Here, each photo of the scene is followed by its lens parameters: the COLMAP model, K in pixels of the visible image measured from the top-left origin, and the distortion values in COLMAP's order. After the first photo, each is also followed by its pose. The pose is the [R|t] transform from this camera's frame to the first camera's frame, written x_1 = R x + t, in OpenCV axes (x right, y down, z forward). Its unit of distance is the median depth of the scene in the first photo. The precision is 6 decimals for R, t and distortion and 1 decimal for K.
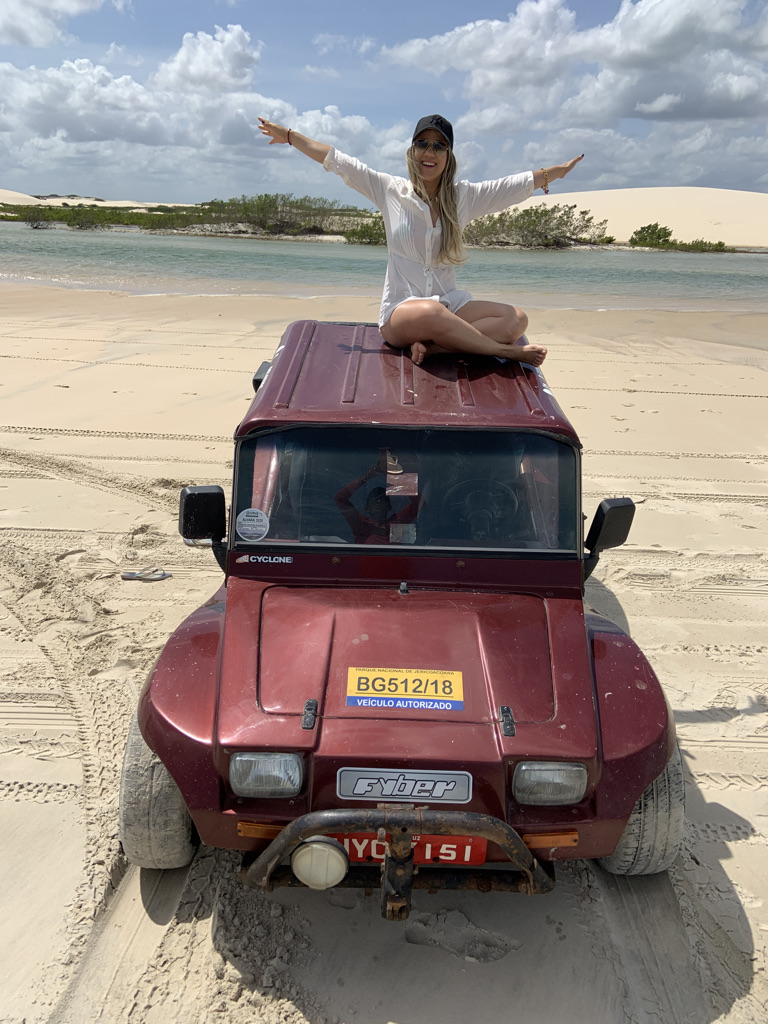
lens RADIAL K [[819.5, 0, 380.8], [0, 819.5, 508.0], [0, 0, 1]] dist [0.139288, -0.179362]
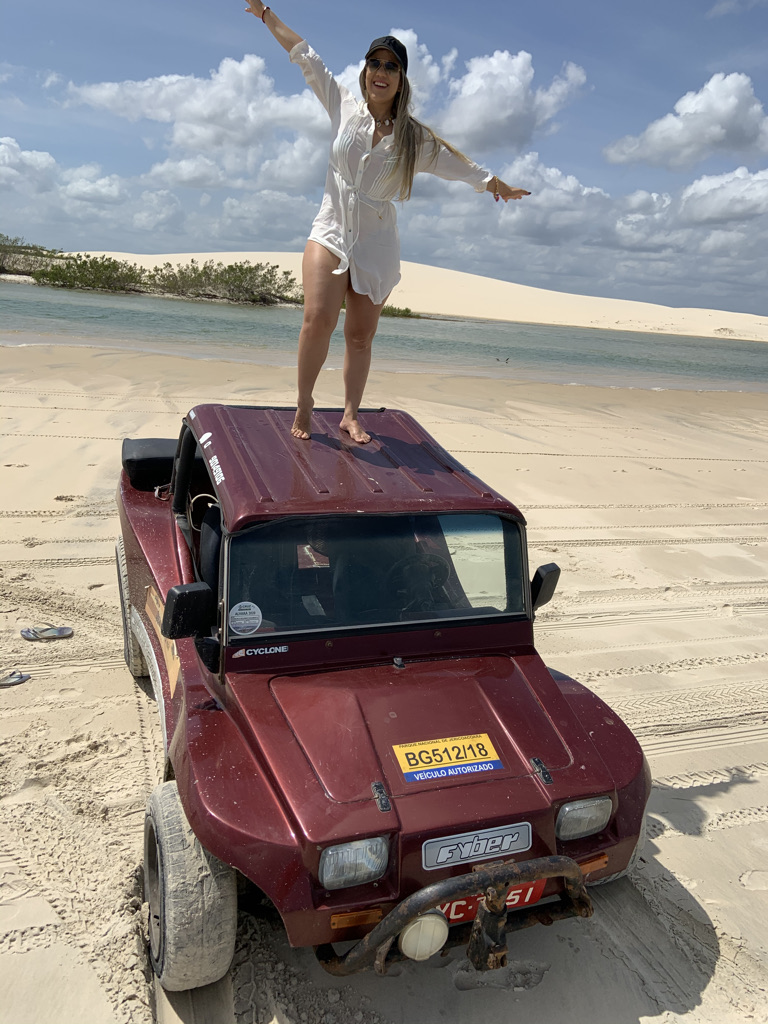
lens RADIAL K [[819.5, 0, 397.8], [0, 819.5, 526.1], [0, 0, 1]] dist [0.139288, -0.179362]
pose [[0.920421, -0.057885, 0.386619, -0.387319], [0.070088, 0.997387, -0.017528, -0.063937], [-0.384594, 0.043230, 0.922073, -0.001204]]
